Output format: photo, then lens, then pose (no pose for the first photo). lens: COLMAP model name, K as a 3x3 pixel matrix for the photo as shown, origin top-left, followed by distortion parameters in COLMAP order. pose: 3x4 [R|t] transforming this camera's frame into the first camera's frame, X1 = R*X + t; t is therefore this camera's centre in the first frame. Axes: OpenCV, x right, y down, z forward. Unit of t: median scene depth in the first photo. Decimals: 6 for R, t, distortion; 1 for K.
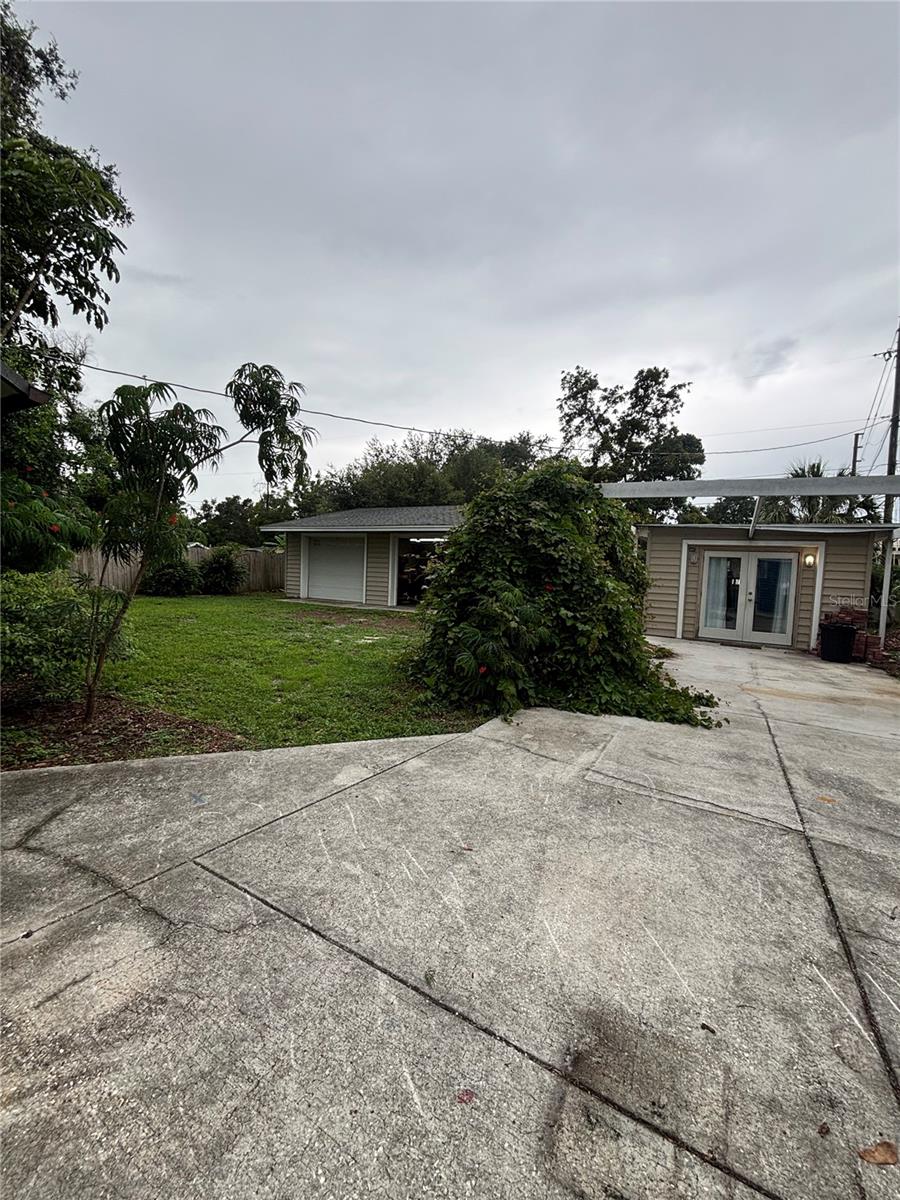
lens RADIAL K [[489.8, 0, 447.1], [0, 489.8, 604.9], [0, 0, 1]] dist [-0.004097, -0.000386]
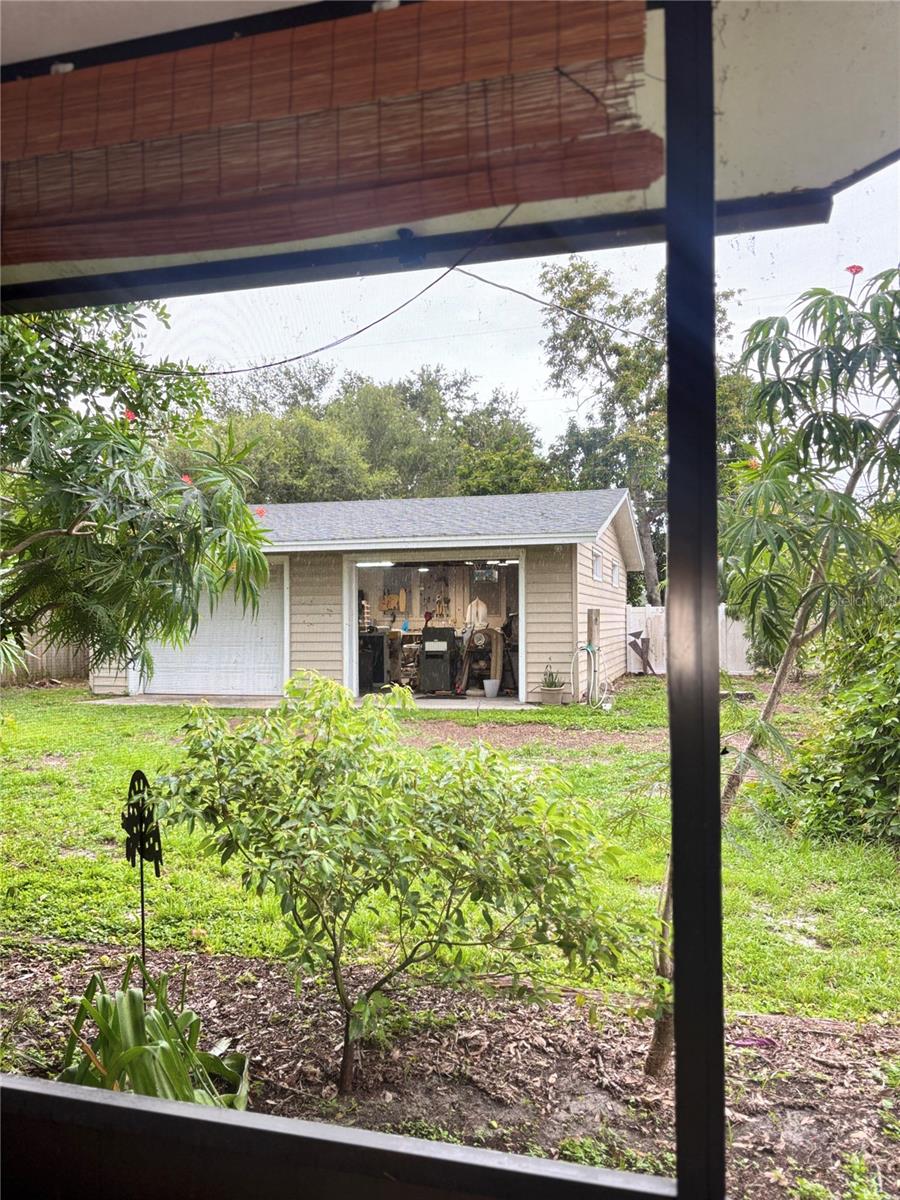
lens RADIAL K [[902.7, 0, 445.6], [0, 902.7, 601.7], [0, 0, 1]] dist [0.104292, 0.002001]
pose [[0.967636, -0.040087, 0.249144, -0.158583], [0.061400, 0.995032, -0.078368, -0.011317], [-0.244765, 0.091129, 0.965290, 0.047152]]
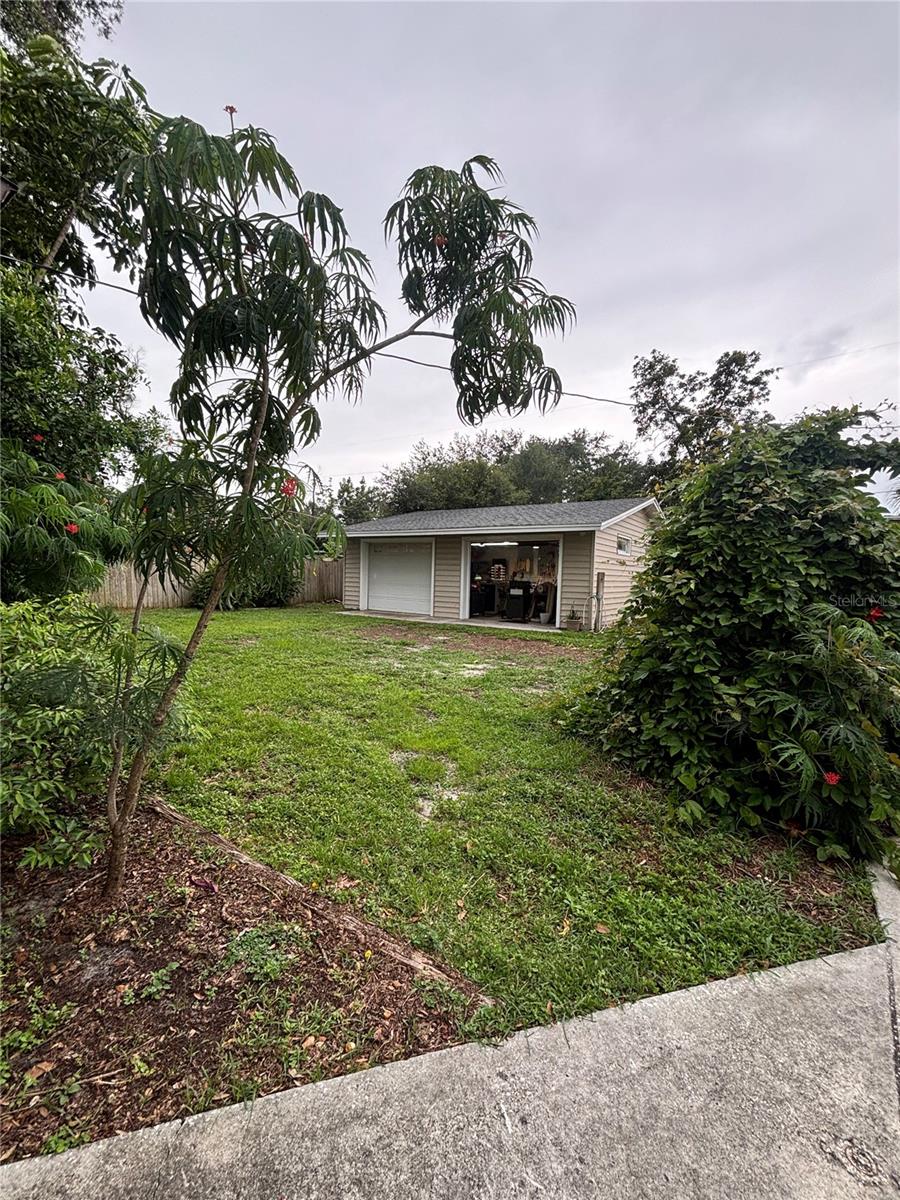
lens RADIAL K [[489.8, 0, 450.5], [0, 489.8, 602.6], [0, 0, 1]] dist [-0.004097, -0.000386]
pose [[0.997664, -0.008759, -0.067742, -0.051723], [0.007667, 0.999837, -0.016357, -0.008649], [0.067874, 0.015799, 0.997569, 0.077027]]
